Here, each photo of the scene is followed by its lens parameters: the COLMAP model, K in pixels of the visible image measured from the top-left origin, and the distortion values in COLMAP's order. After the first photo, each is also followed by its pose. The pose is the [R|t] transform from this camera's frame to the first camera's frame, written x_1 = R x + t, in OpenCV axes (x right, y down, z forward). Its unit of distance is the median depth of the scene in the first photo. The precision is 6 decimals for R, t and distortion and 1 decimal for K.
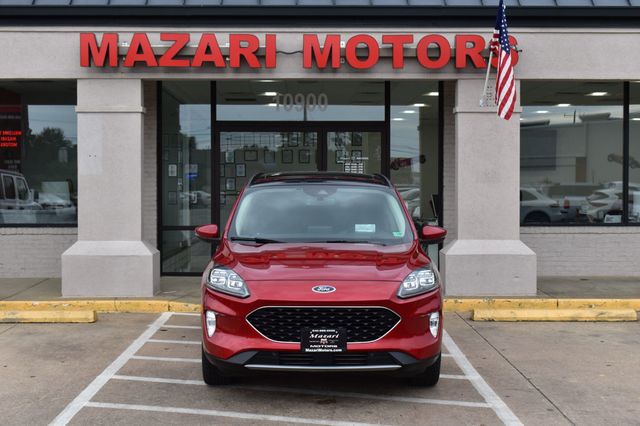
lens RADIAL K [[1001.4, 0, 320.0], [0, 1001.4, 213.0], [0, 0, 1]] dist [-0.016908, 0.004424]
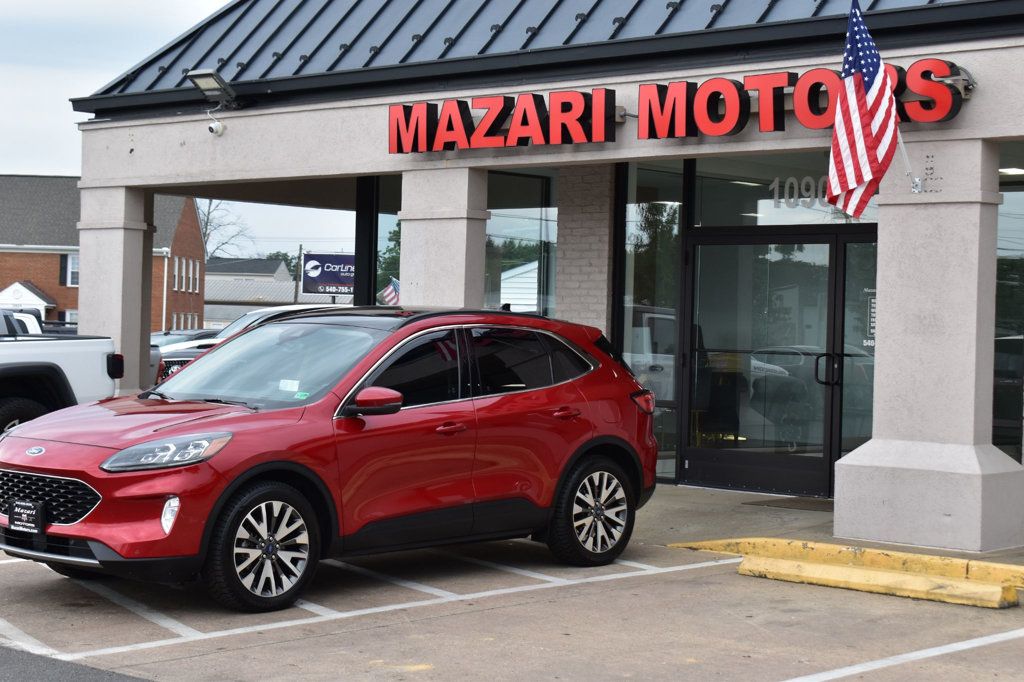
lens RADIAL K [[1948.1, 0, 512.0], [0, 1948.1, 341.0], [0, 0, 1]] dist [0.023317, 0.023640]
pose [[0.714775, 0.022652, -0.698988, 0.755437], [-0.046132, 0.998826, -0.014805, -0.001666], [0.697831, 0.042827, 0.714981, 0.103358]]
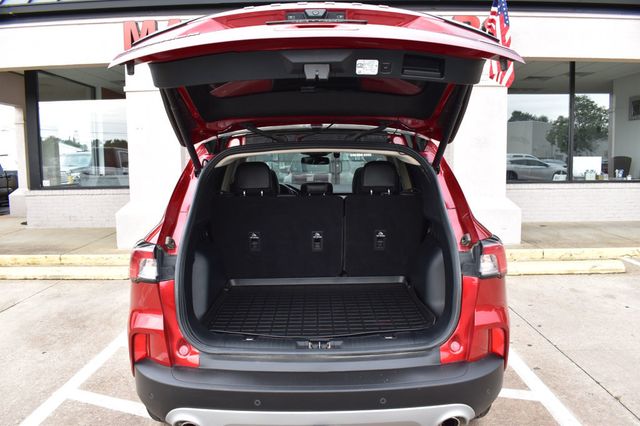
lens RADIAL K [[499.4, 0, 320.0], [0, 499.4, 213.0], [0, 0, 1]] dist [-0.099826, 0.019060]
pose [[0.999648, -0.009215, -0.024869, -0.003224], [0.011164, 0.996781, 0.079390, -0.002377], [0.024057, -0.079639, 0.996533, 0.430019]]
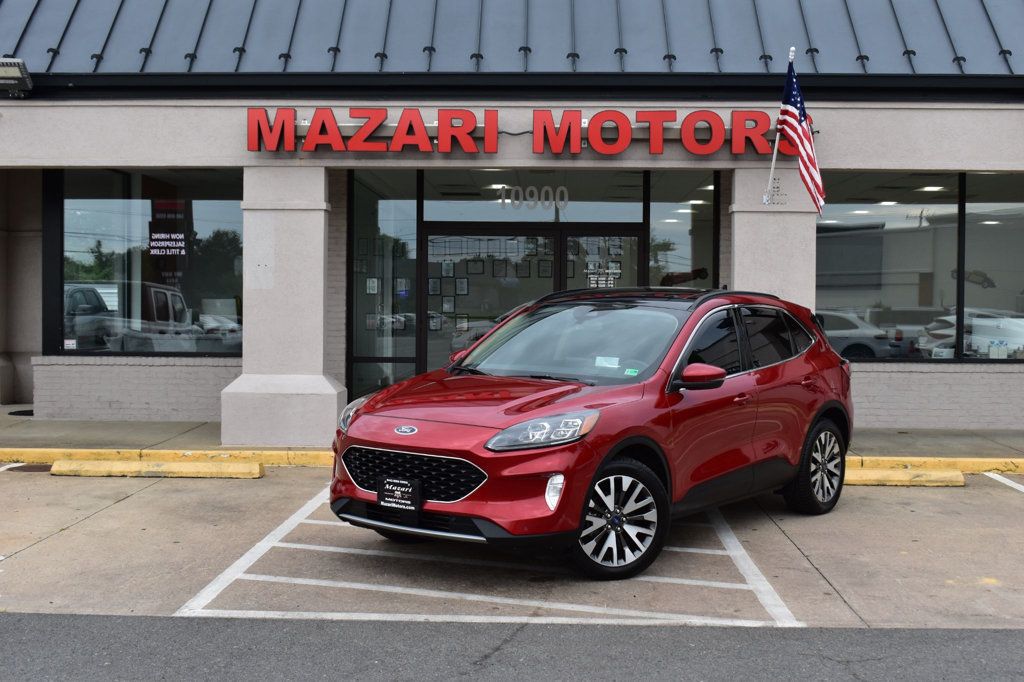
lens RADIAL K [[1336.1, 0, 512.0], [0, 1336.1, 341.0], [0, 0, 1]] dist [-0.042316, -0.014159]
pose [[0.998696, 0.009420, -0.050177, 0.020093], [-0.009582, 0.999950, -0.002990, 0.003085], [0.050146, 0.003466, 0.998736, -0.028225]]
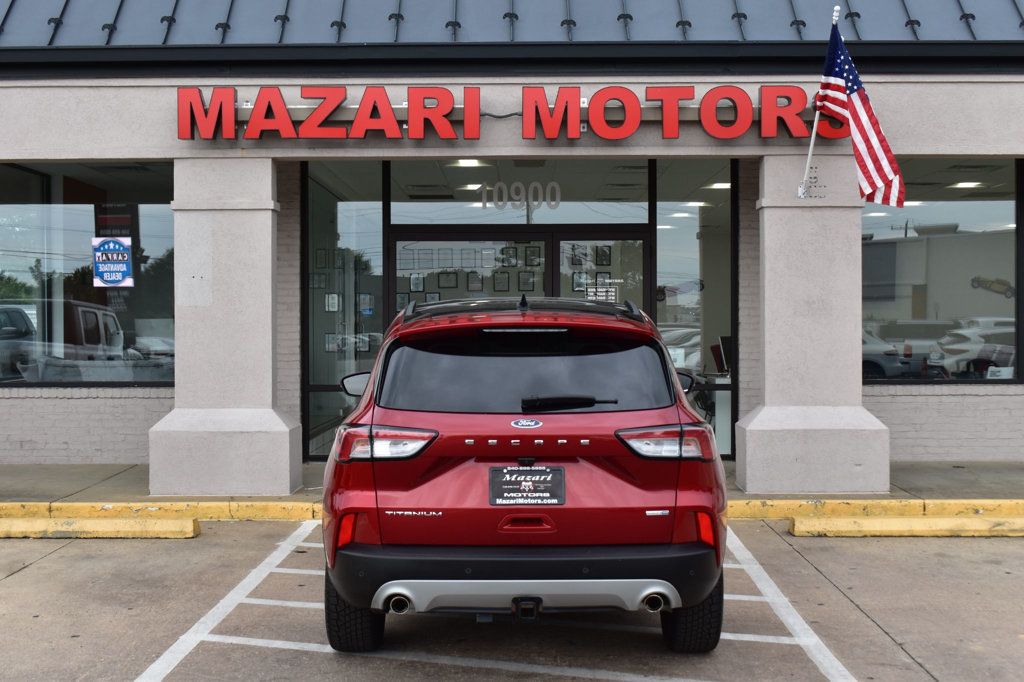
lens RADIAL K [[1387.6, 0, 512.0], [0, 1387.6, 341.0], [0, 0, 1]] dist [-0.031418, -0.047628]
pose [[0.999632, -0.002470, -0.027013, 0.000177], [0.002013, 0.999854, -0.016953, -0.000325], [0.027051, 0.016892, 0.999491, 0.112869]]
